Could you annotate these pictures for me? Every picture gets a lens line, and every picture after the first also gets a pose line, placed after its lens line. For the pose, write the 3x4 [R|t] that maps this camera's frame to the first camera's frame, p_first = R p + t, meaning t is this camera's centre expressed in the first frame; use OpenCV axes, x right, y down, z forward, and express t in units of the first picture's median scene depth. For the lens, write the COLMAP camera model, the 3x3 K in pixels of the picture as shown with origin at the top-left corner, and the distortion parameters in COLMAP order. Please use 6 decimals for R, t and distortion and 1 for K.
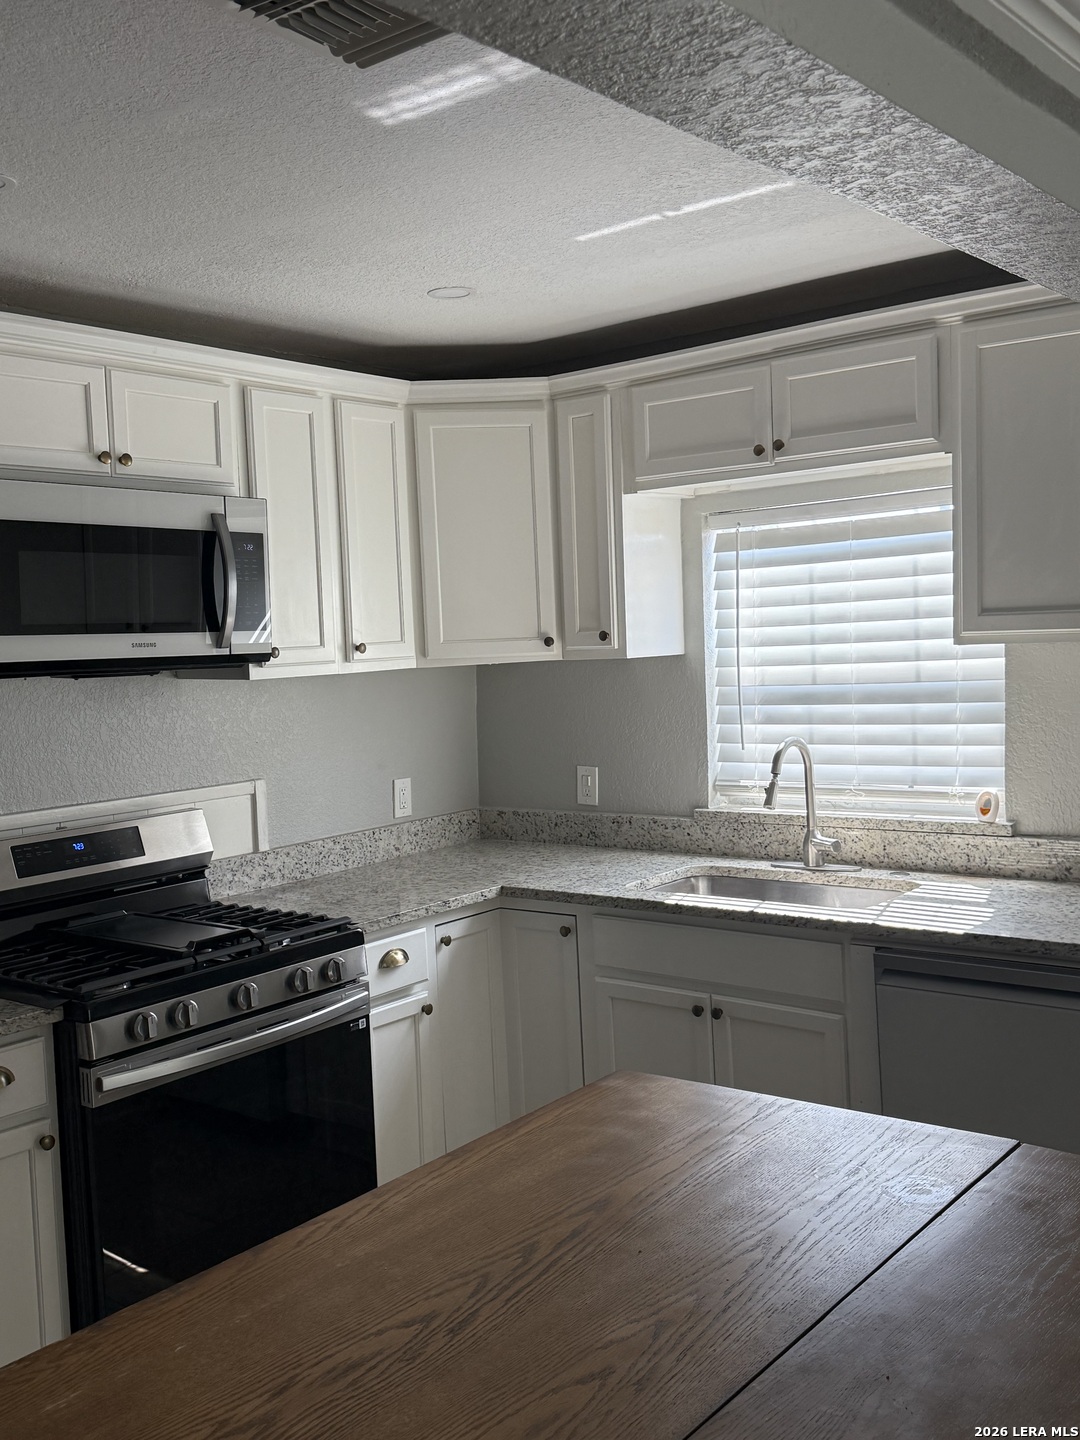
lens RADIAL K [[1420.1, 0, 535.3], [0, 1420.1, 718.8], [0, 0, 1]] dist [0.096433, -0.007672]
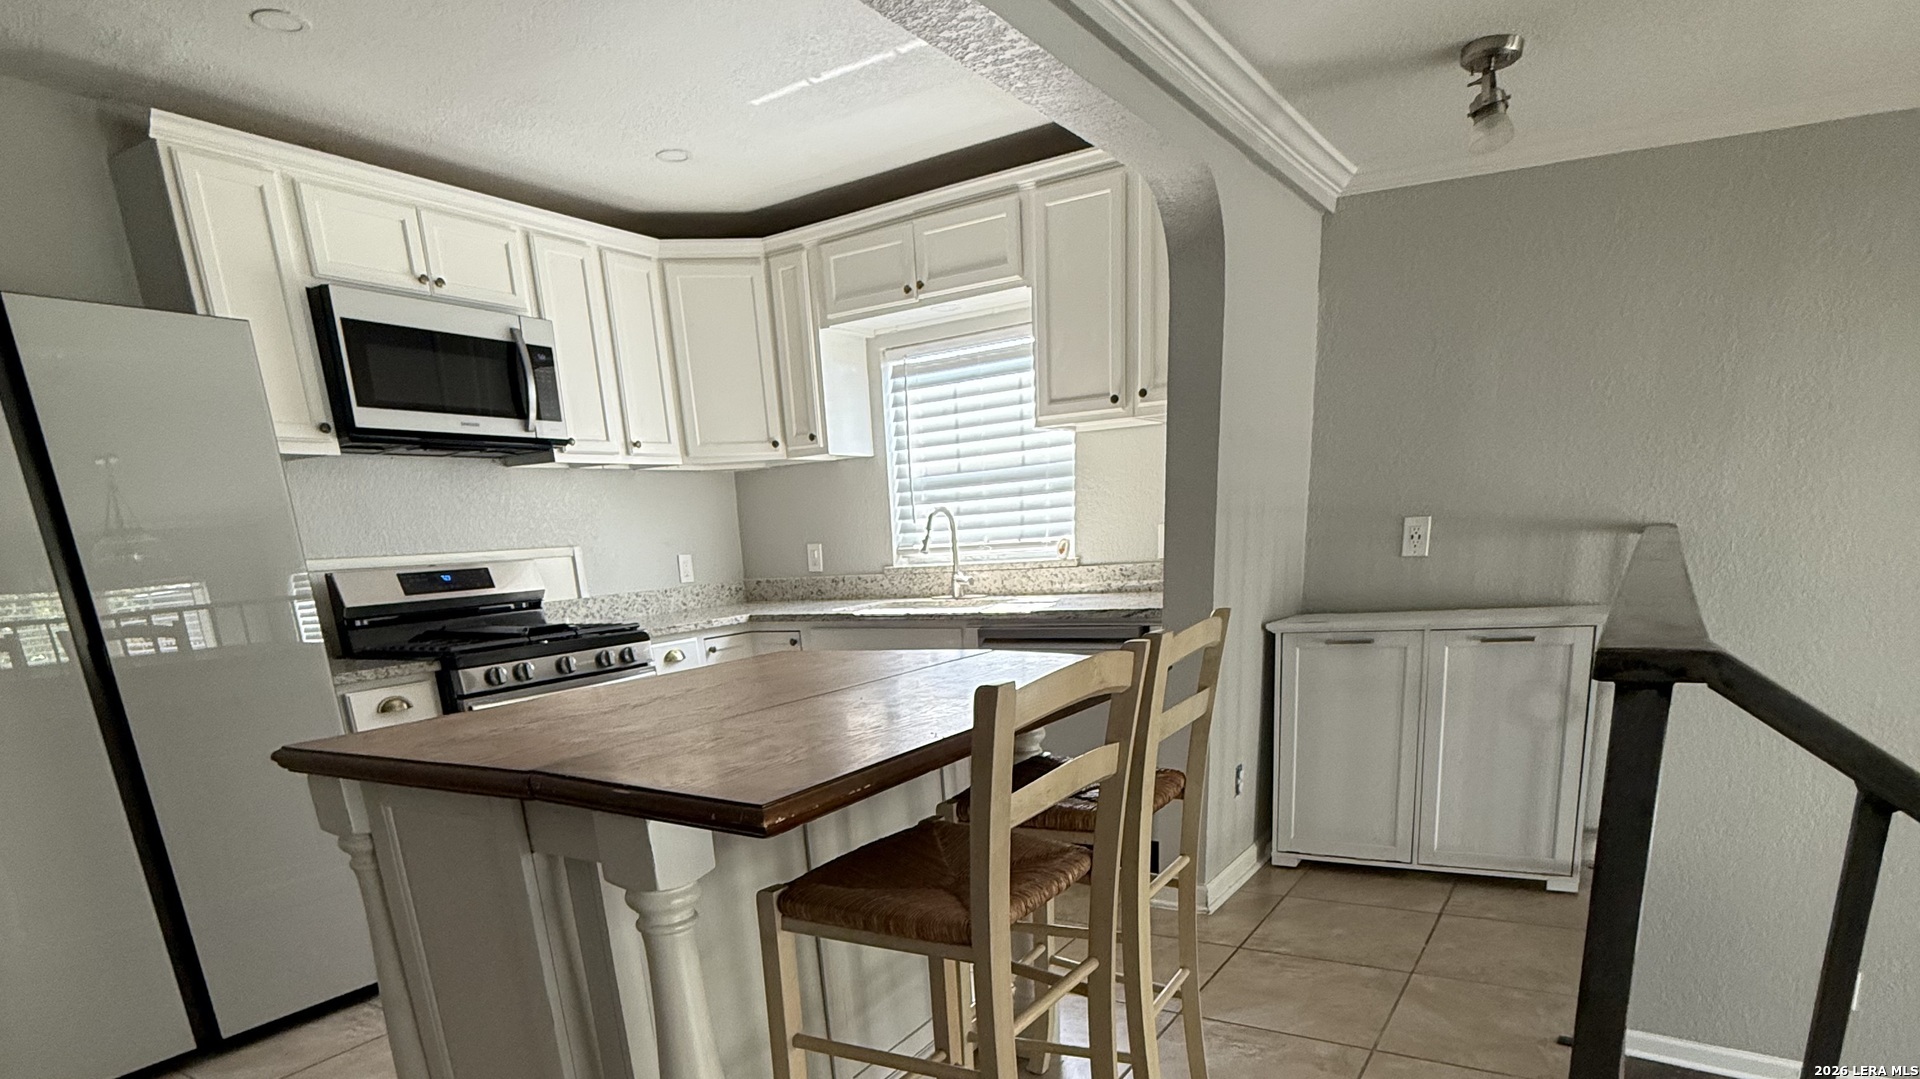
lens RADIAL K [[1033.2, 0, 963.7], [0, 1033.2, 856.4], [0, 0, 1]] dist [0.001151, 0.000719]
pose [[0.993591, -0.045468, 0.103484, 0.077360], [0.019703, 0.971181, 0.237529, 0.113931], [-0.111302, -0.233967, 0.965853, -0.131043]]
